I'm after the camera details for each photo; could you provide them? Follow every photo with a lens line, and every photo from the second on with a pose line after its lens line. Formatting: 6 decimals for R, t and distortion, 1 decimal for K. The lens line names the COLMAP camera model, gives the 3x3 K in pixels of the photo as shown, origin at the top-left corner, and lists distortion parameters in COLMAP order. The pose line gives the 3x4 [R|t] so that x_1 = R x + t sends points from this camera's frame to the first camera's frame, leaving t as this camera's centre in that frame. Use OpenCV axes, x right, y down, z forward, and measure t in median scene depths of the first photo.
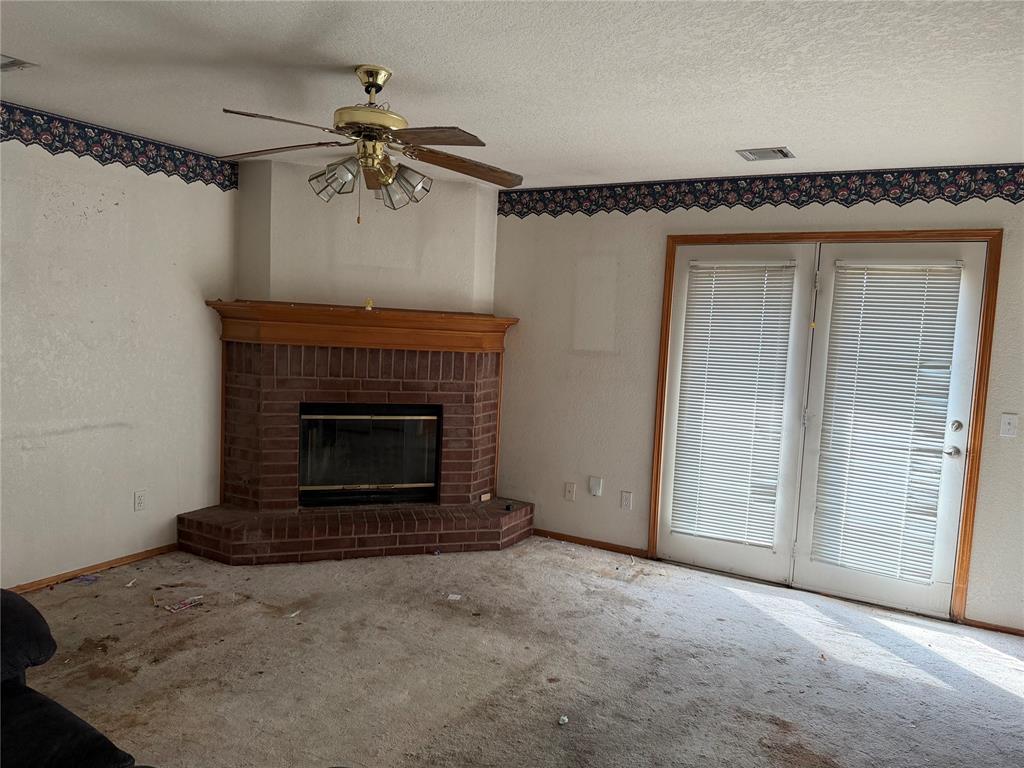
lens RADIAL K [[720.3, 0, 513.6], [0, 720.3, 385.3], [0, 0, 1]] dist [-0.007197, -0.005317]
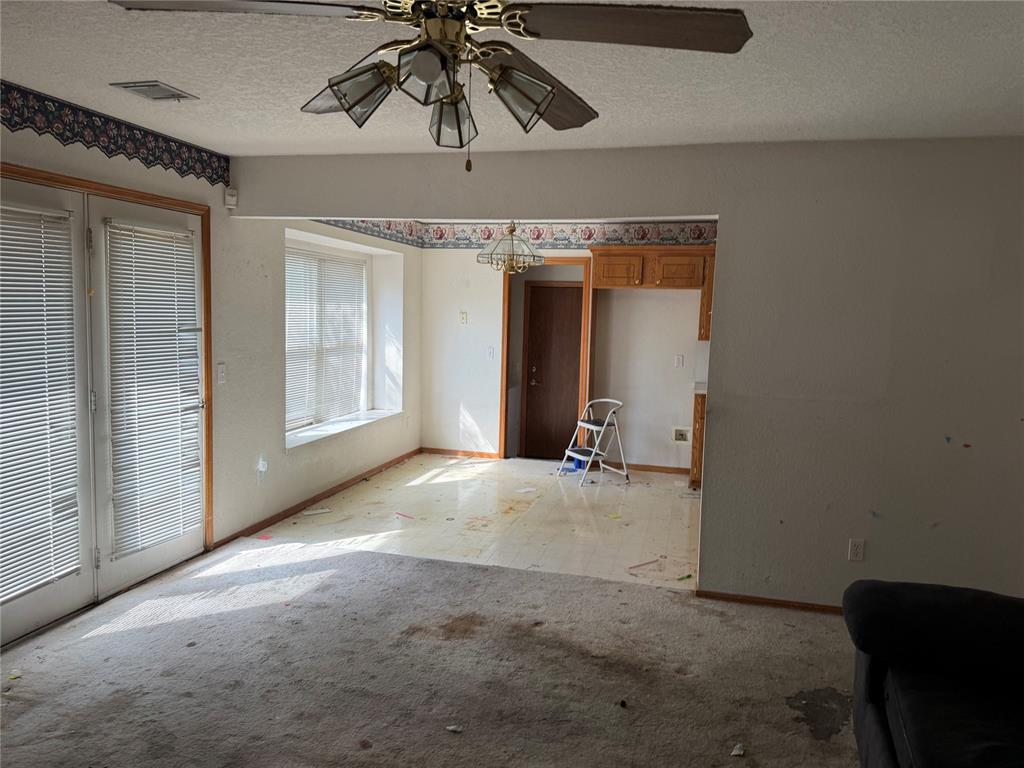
lens RADIAL K [[720.3, 0, 514.4], [0, 720.3, 382.6], [0, 0, 1]] dist [-0.007197, -0.005317]
pose [[-0.258920, -0.151077, 0.954011, -0.571866], [0.044514, 0.984776, 0.168030, -0.106524], [-0.964872, 0.085973, -0.248254, 0.802525]]
